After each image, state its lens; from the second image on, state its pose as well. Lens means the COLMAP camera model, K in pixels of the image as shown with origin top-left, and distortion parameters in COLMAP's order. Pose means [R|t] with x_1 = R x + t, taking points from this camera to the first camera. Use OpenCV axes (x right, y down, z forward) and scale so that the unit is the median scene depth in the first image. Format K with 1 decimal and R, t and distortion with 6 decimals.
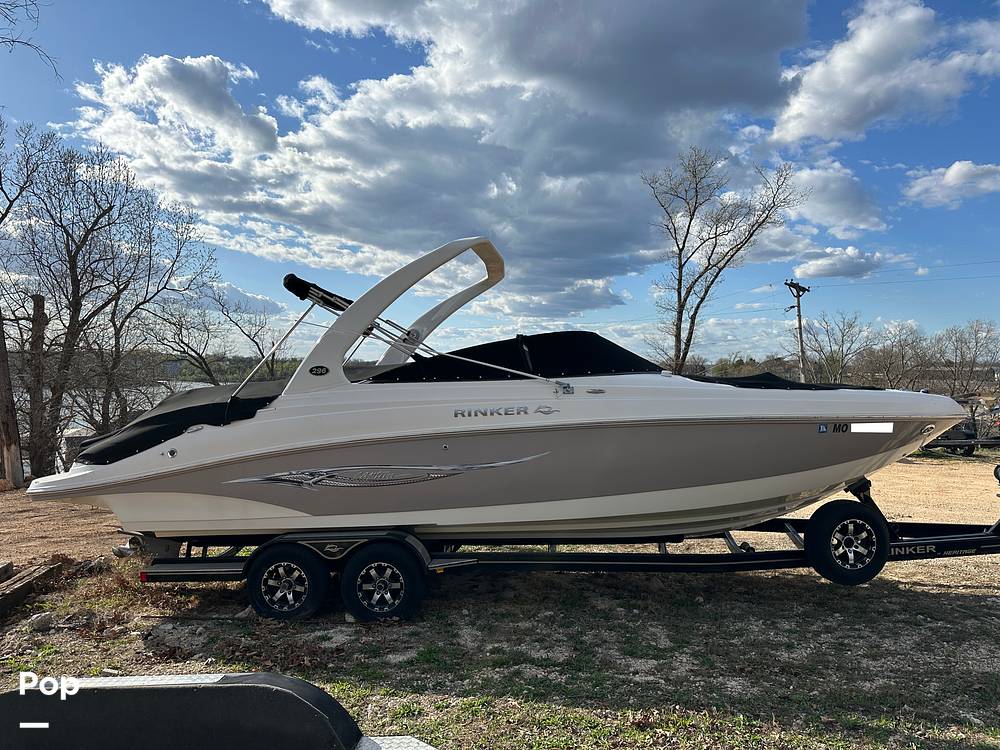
lens RADIAL K [[709.3, 0, 501.5], [0, 709.3, 372.0], [0, 0, 1]] dist [0.061704, -0.053097]
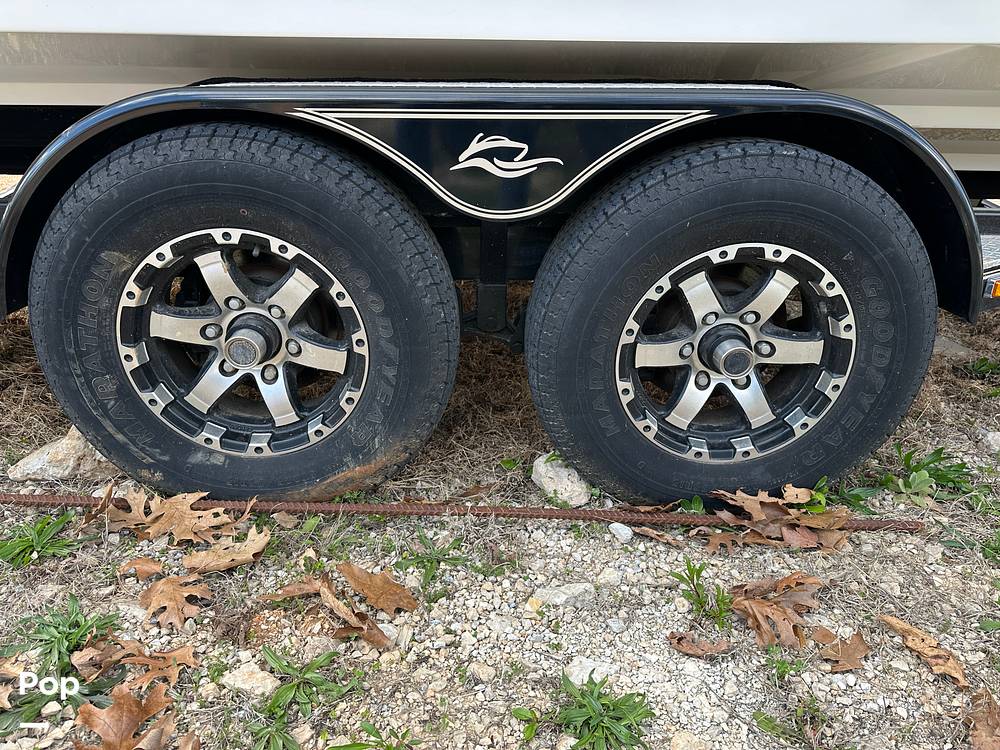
lens RADIAL K [[709.3, 0, 499.2], [0, 709.3, 376.6], [0, 0, 1]] dist [0.061704, -0.053097]
pose [[0.987611, -0.016520, 0.156051, -0.057242], [-0.053049, 0.900750, 0.431086, 0.047254], [-0.147685, -0.434024, 0.888714, 0.176031]]
